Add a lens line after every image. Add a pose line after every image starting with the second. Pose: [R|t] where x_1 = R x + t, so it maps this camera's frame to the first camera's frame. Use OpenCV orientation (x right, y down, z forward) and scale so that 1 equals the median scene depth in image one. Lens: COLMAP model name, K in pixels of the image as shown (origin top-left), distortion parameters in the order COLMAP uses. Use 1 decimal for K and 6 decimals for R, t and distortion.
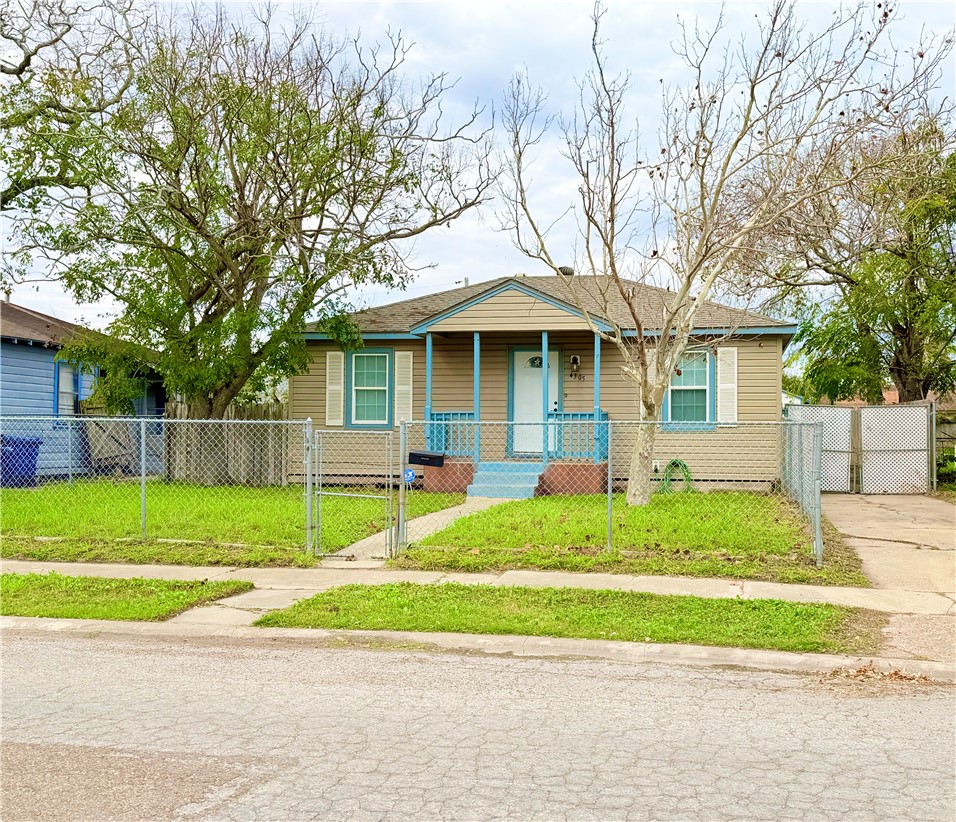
lens RADIAL K [[1032.6, 0, 530.7], [0, 1032.6, 419.3], [0, 0, 1]] dist [0.099903, 0.000000]
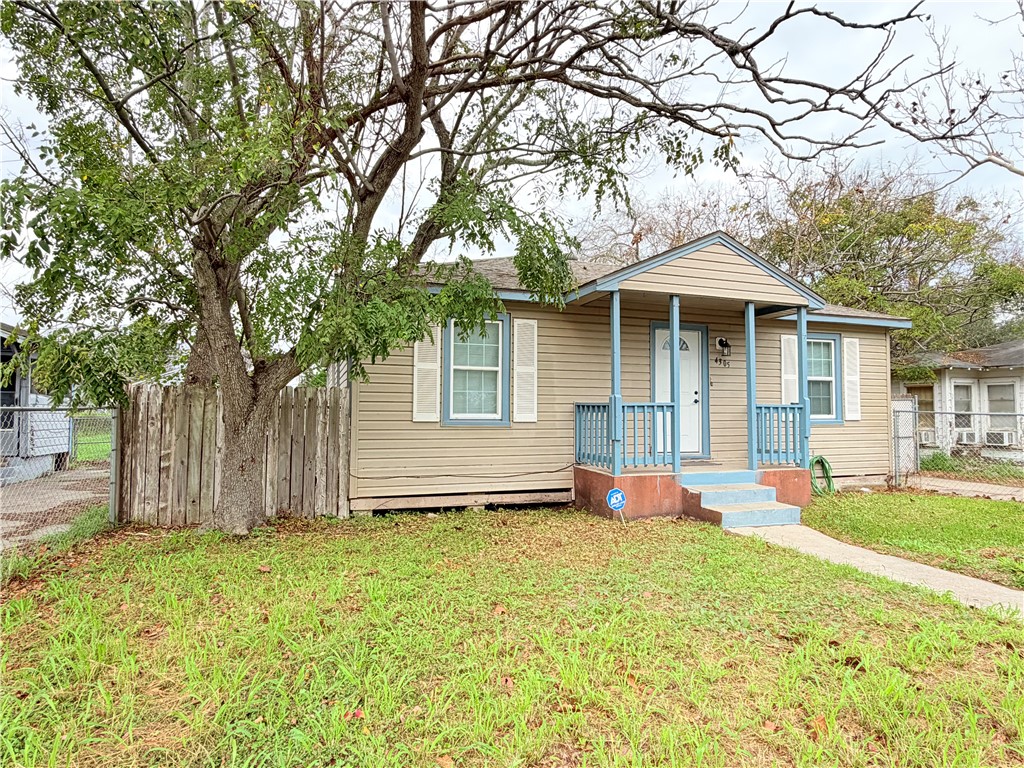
lens RADIAL K [[565.1, 0, 510.7], [0, 565.1, 380.8], [0, 0, 1]] dist [-0.006661, -0.000047]
pose [[0.869983, 0.024653, 0.492466, -0.357604], [-0.006125, 0.999213, -0.039201, -0.007171], [-0.493044, 0.031088, 0.869449, 0.719354]]
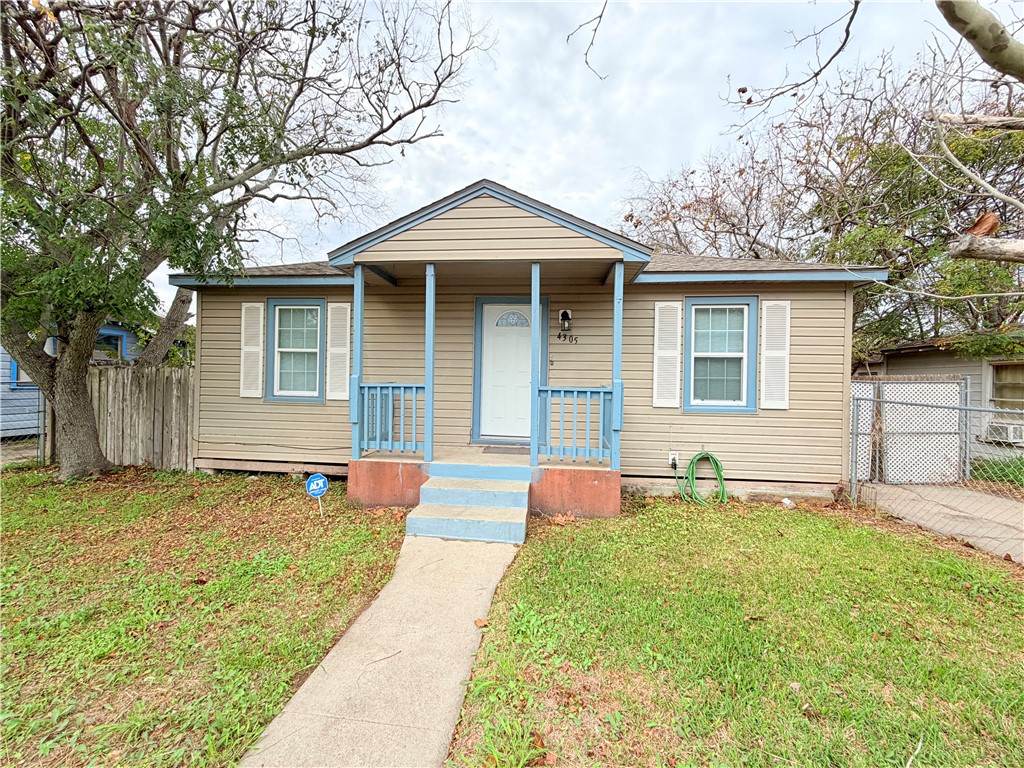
lens RADIAL K [[407.0, 0, 503.8], [0, 407.0, 381.5], [0, 0, 1]] dist [-0.002475, 0.000632]
pose [[0.996764, 0.012583, 0.079393, -0.025665], [-0.013702, 0.999814, 0.013576, -0.013922], [-0.079207, -0.014620, 0.996751, 0.748946]]
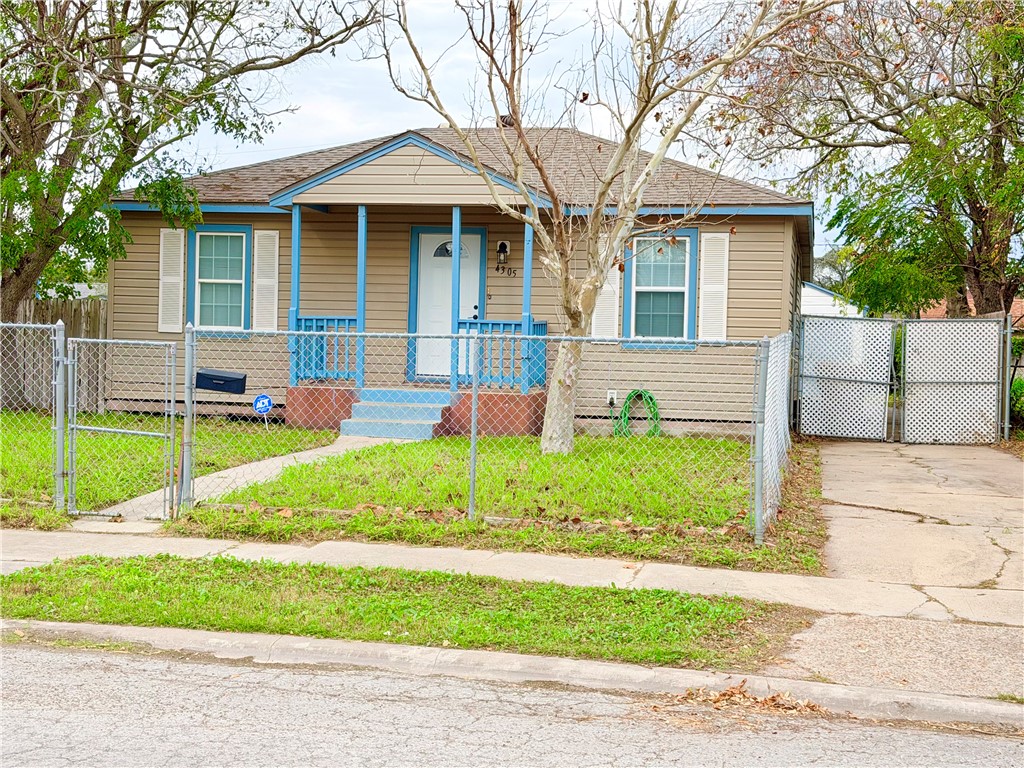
lens RADIAL K [[1422.5, 0, 495.4], [0, 1422.5, 388.6], [0, 0, 1]] dist [0.124560, 0.000000]
pose [[0.999415, 0.021178, -0.026862, 0.069841], [-0.020035, 0.998912, 0.042118, -0.001364], [0.027724, -0.041555, 0.998751, 0.014674]]
